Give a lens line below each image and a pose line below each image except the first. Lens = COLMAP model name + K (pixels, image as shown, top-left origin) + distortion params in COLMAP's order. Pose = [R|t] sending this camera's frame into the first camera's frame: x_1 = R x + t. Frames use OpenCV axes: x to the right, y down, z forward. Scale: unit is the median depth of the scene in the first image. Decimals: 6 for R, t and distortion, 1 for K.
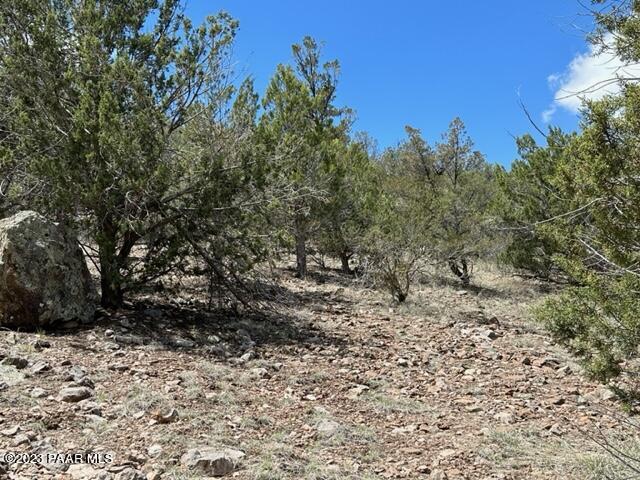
lens RADIAL K [[701.5, 0, 322.0], [0, 701.5, 243.8], [0, 0, 1]] dist [0.065974, 0.000000]
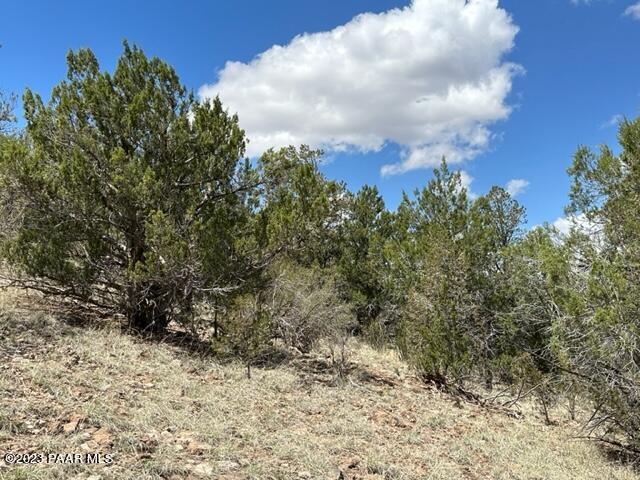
lens RADIAL K [[701.5, 0, 319.1], [0, 701.5, 239.5], [0, 0, 1]] dist [0.065974, 0.000000]
pose [[0.811045, 0.125089, 0.571453, 0.137567], [-0.130512, 0.990940, -0.031681, -0.003347], [-0.570239, -0.048886, 0.820023, 0.423028]]
